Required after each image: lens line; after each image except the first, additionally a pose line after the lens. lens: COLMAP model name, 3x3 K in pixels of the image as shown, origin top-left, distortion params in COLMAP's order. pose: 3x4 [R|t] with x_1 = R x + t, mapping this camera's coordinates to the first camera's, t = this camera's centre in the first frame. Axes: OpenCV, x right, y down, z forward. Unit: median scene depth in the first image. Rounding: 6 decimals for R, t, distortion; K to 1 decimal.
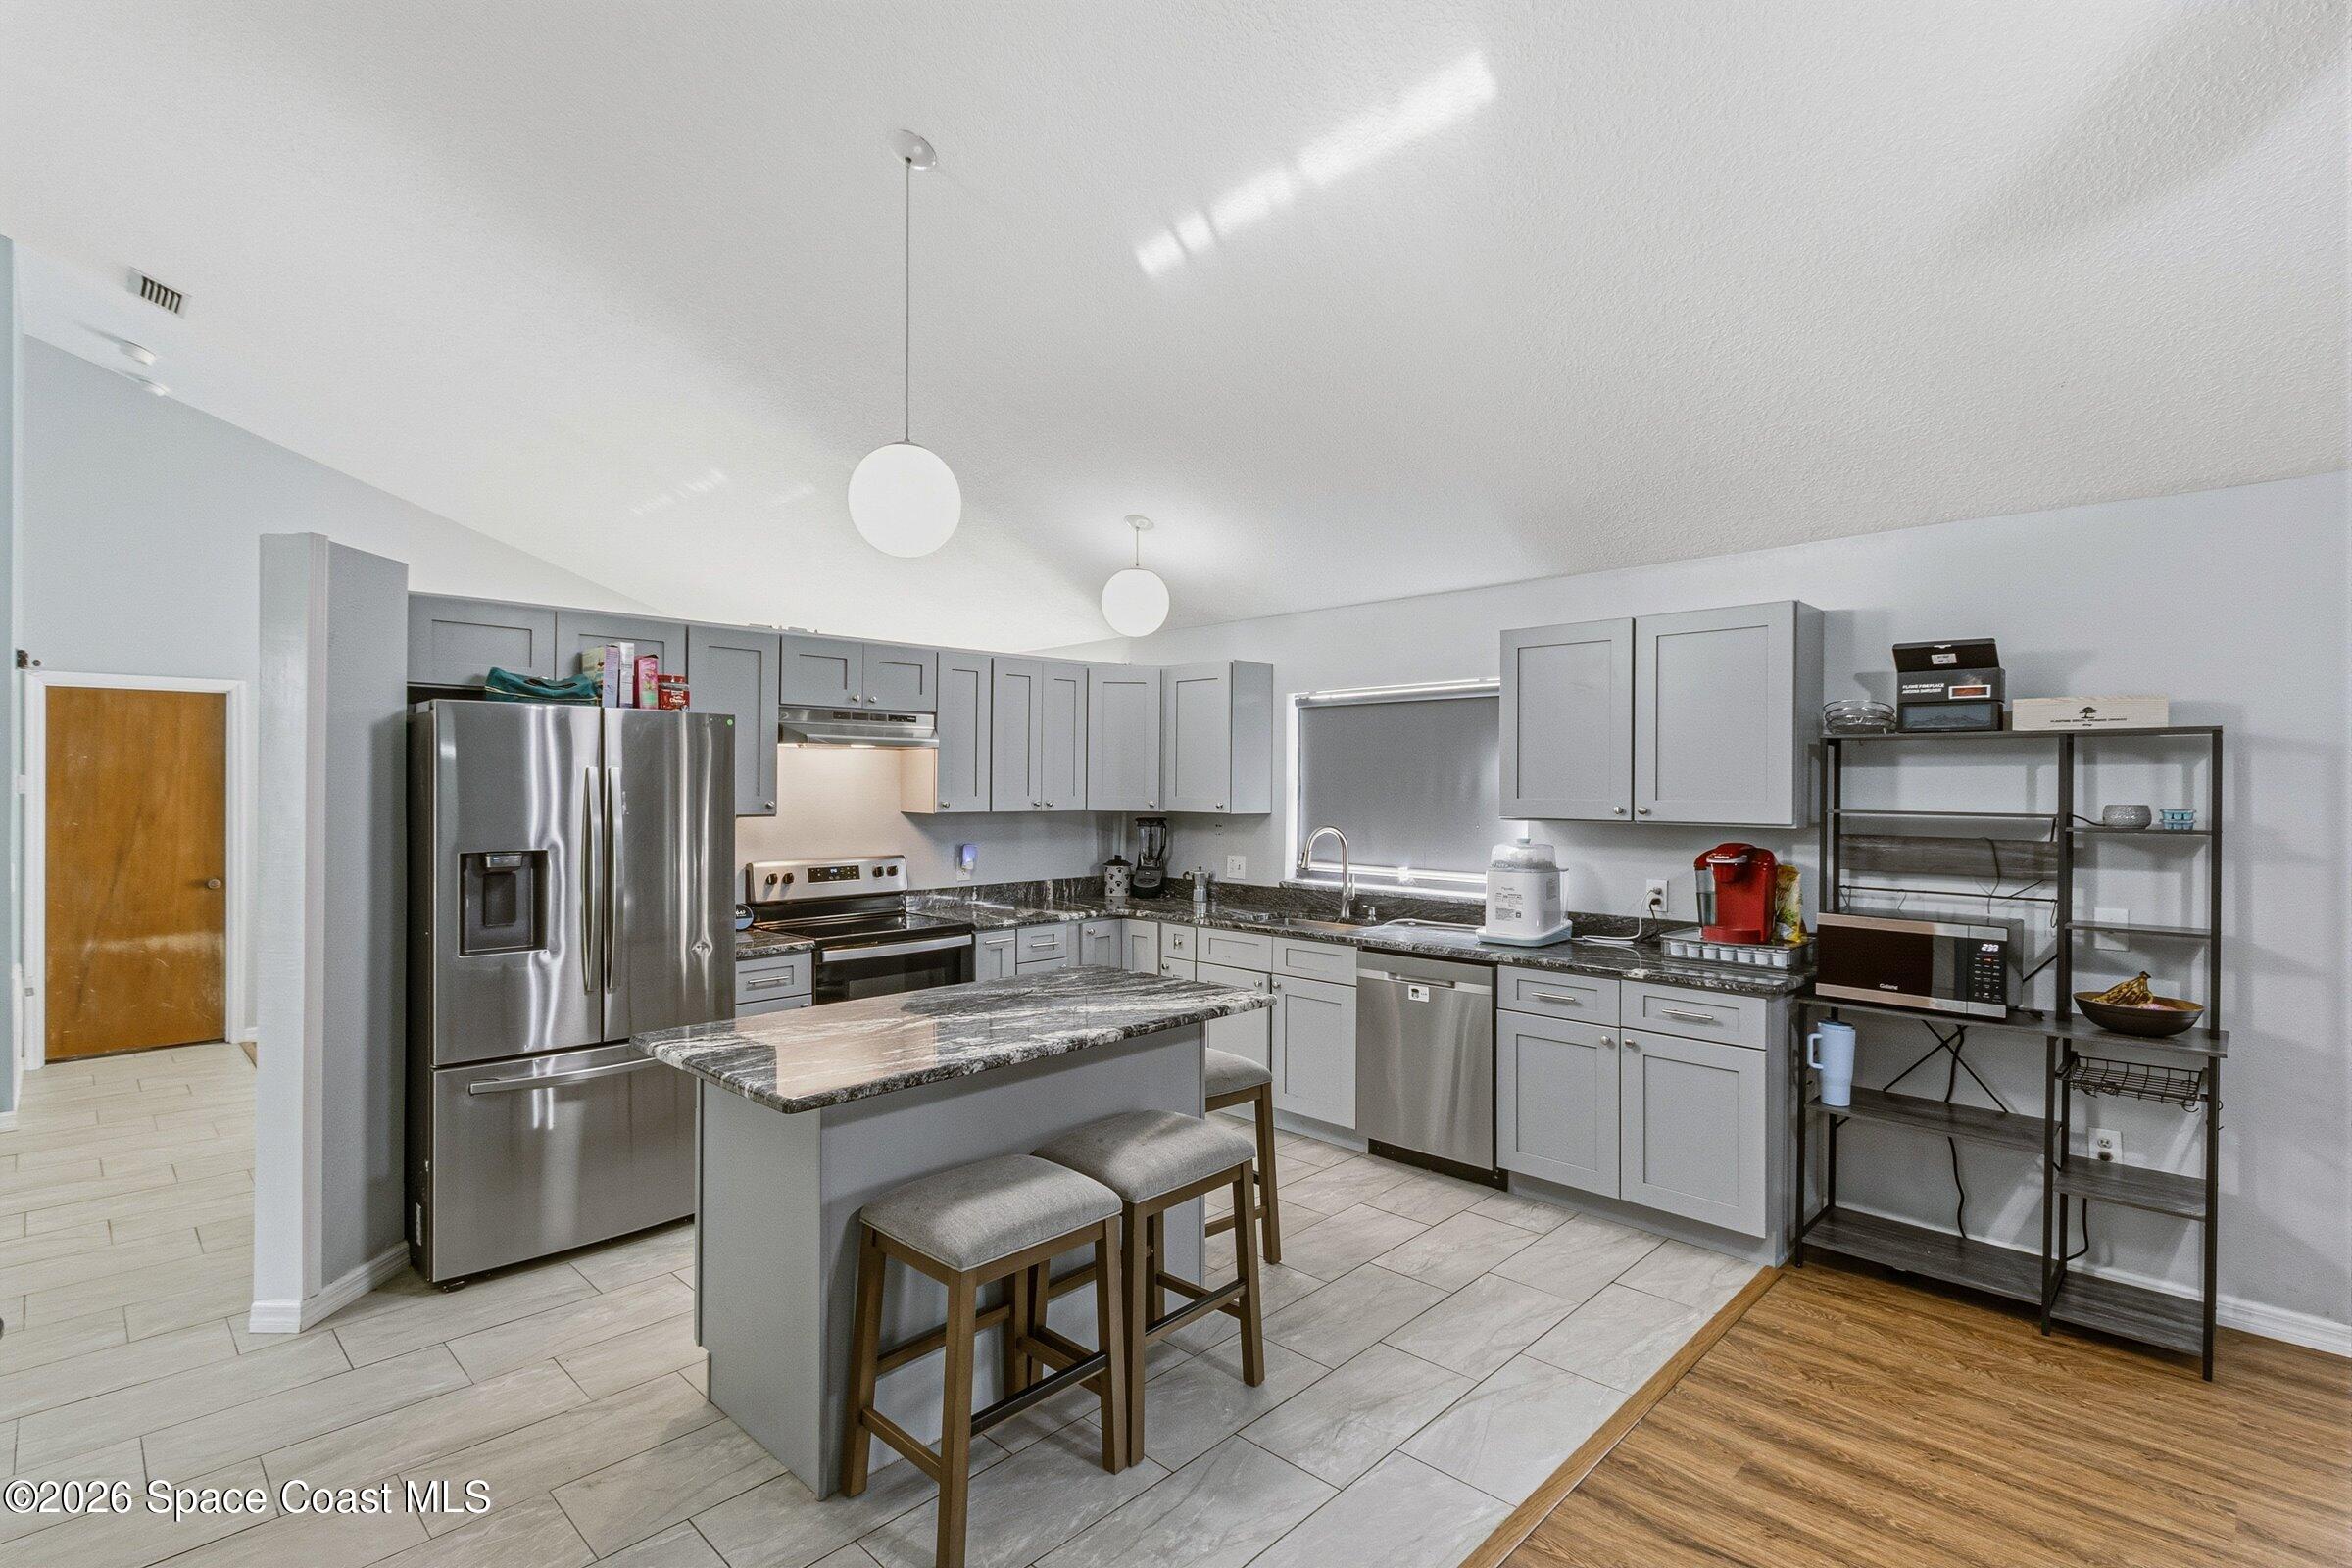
lens RADIAL K [[1102.8, 0, 1176.0], [0, 1102.8, 784.0], [0, 0, 1]] dist [0.003285, -0.000304]
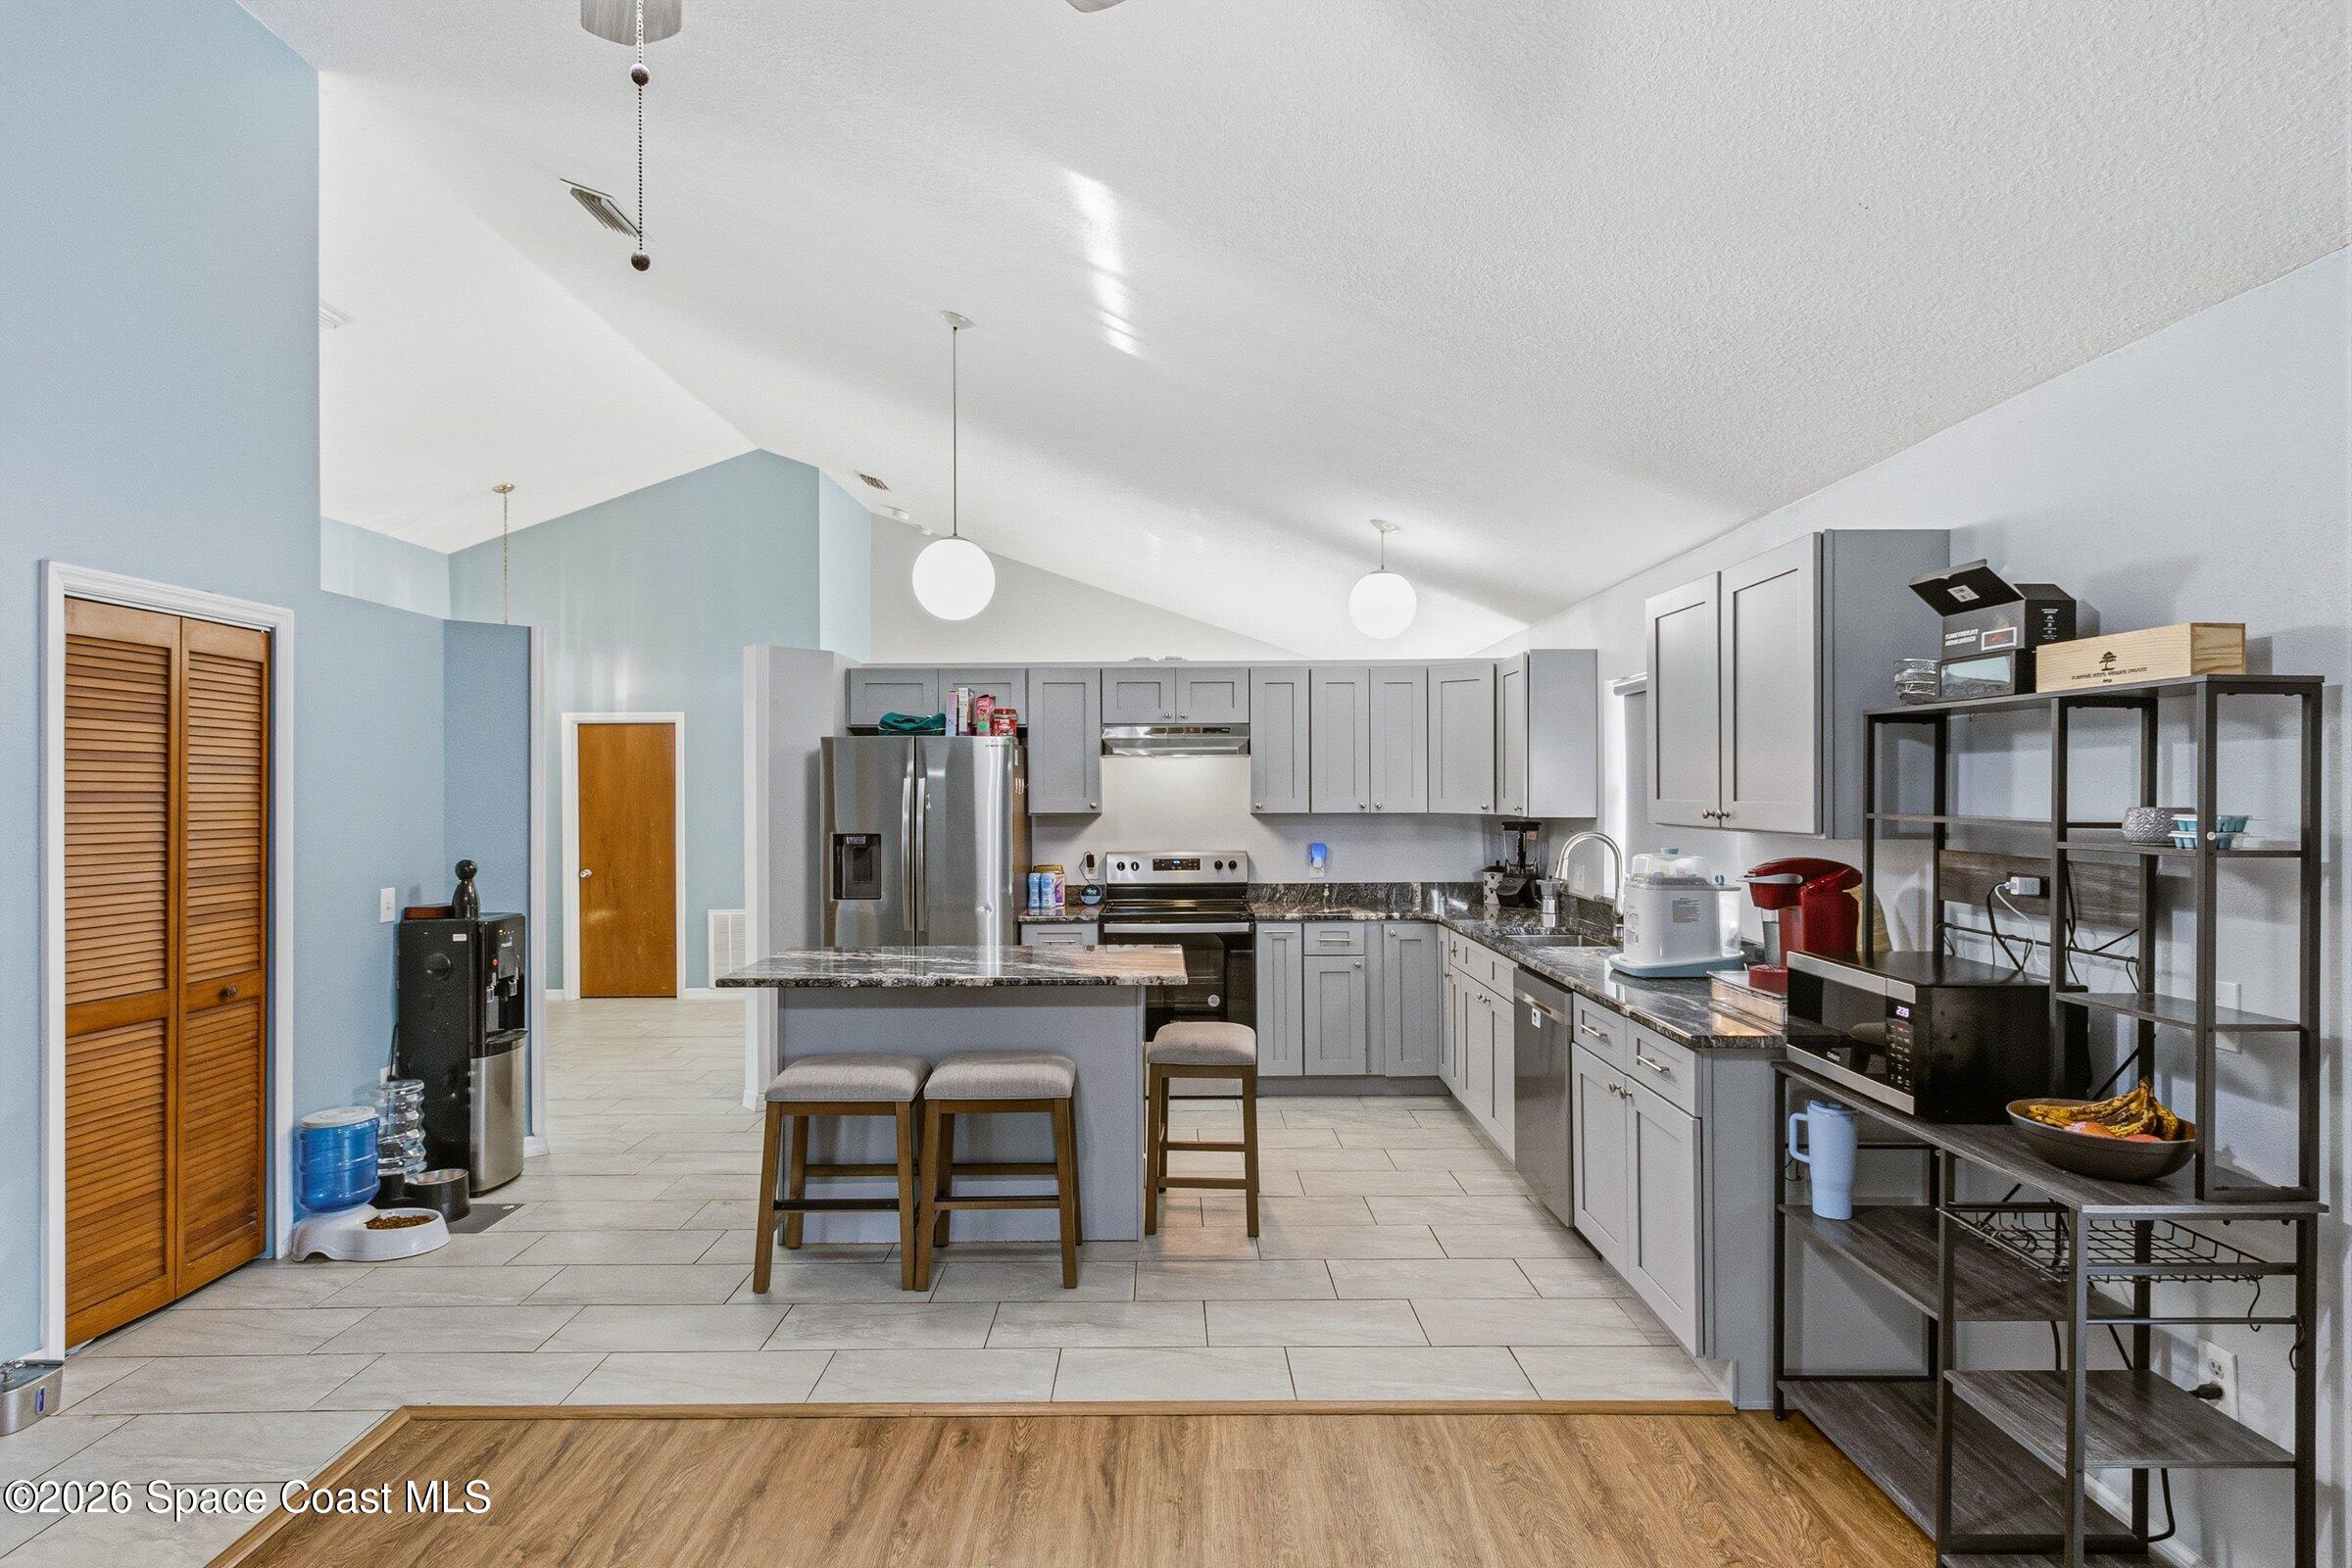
lens RADIAL K [[1213.1, 0, 1176.0], [0, 1213.1, 784.0], [0, 0, 1]] dist [-0.000252, -0.001033]
pose [[0.704059, -0.010006, -0.710071, 0.878348], [0.007500, 0.999950, -0.006655, 0.005898], [0.710102, -0.000640, 0.704099, 0.126207]]
